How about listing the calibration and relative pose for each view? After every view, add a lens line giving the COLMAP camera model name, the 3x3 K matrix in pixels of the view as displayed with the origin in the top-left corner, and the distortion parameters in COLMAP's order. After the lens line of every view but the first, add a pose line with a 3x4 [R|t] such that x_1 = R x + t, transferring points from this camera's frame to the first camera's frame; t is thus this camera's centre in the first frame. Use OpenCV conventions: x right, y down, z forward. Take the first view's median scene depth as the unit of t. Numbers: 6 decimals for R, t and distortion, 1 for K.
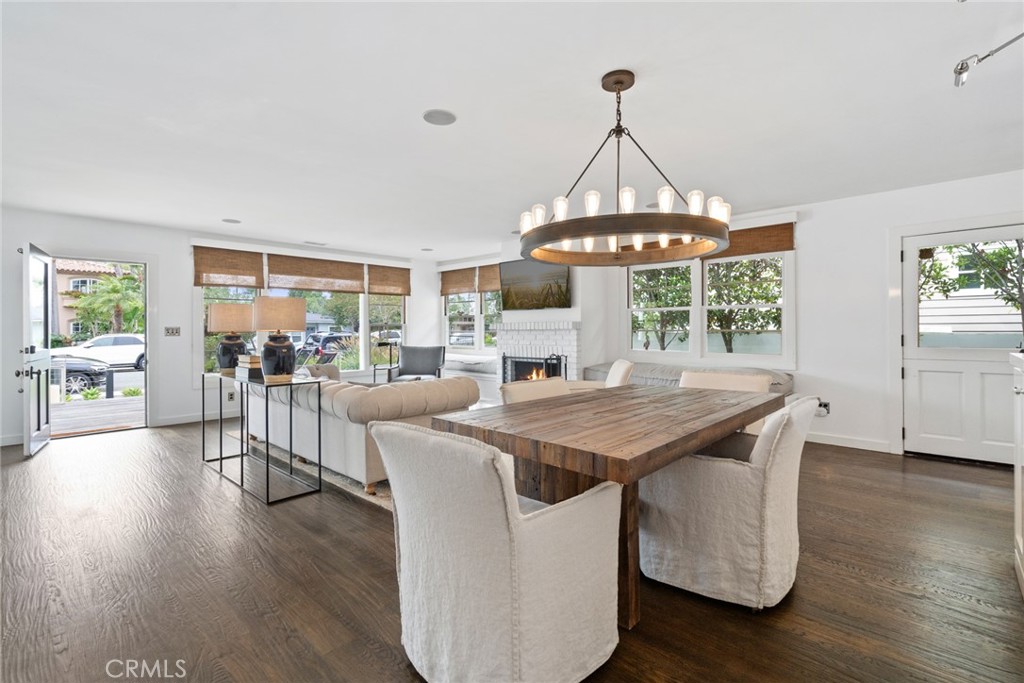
lens RADIAL K [[470.0, 0, 510.4], [0, 470.0, 336.9], [0, 0, 1]] dist [0.001952, 0.001607]
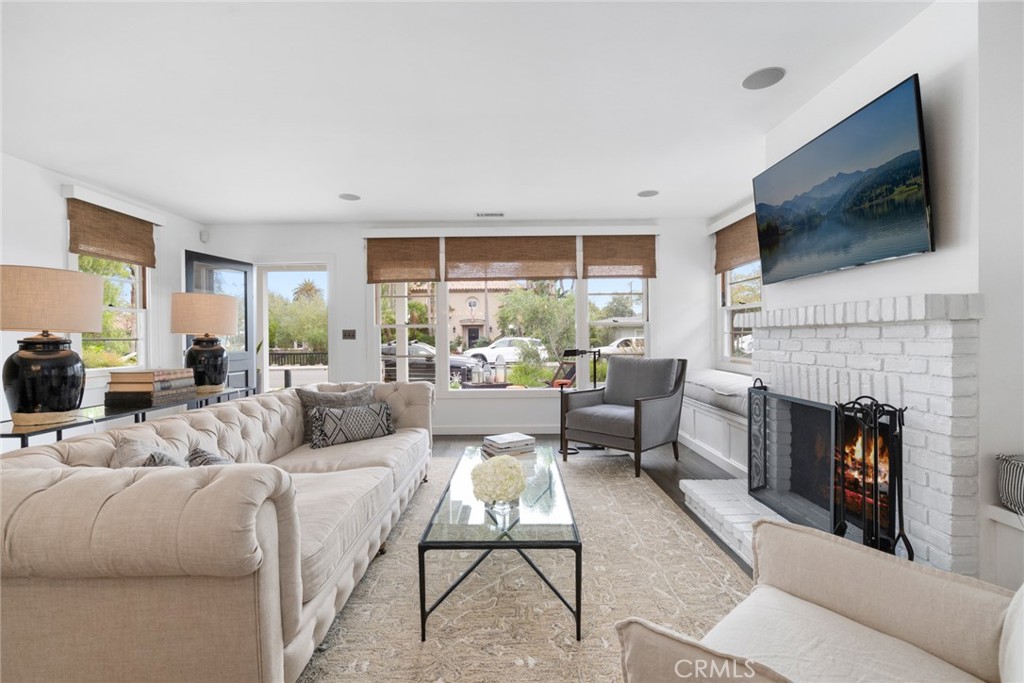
lens RADIAL K [[470.0, 0, 513.9], [0, 470.0, 335.7], [0, 0, 1]] dist [0.001952, 0.001607]
pose [[0.680663, -0.002656, -0.732592, 0.155289], [-0.004332, 0.999961, -0.007650, -0.003070], [0.732584, 0.008381, 0.680625, 0.540501]]
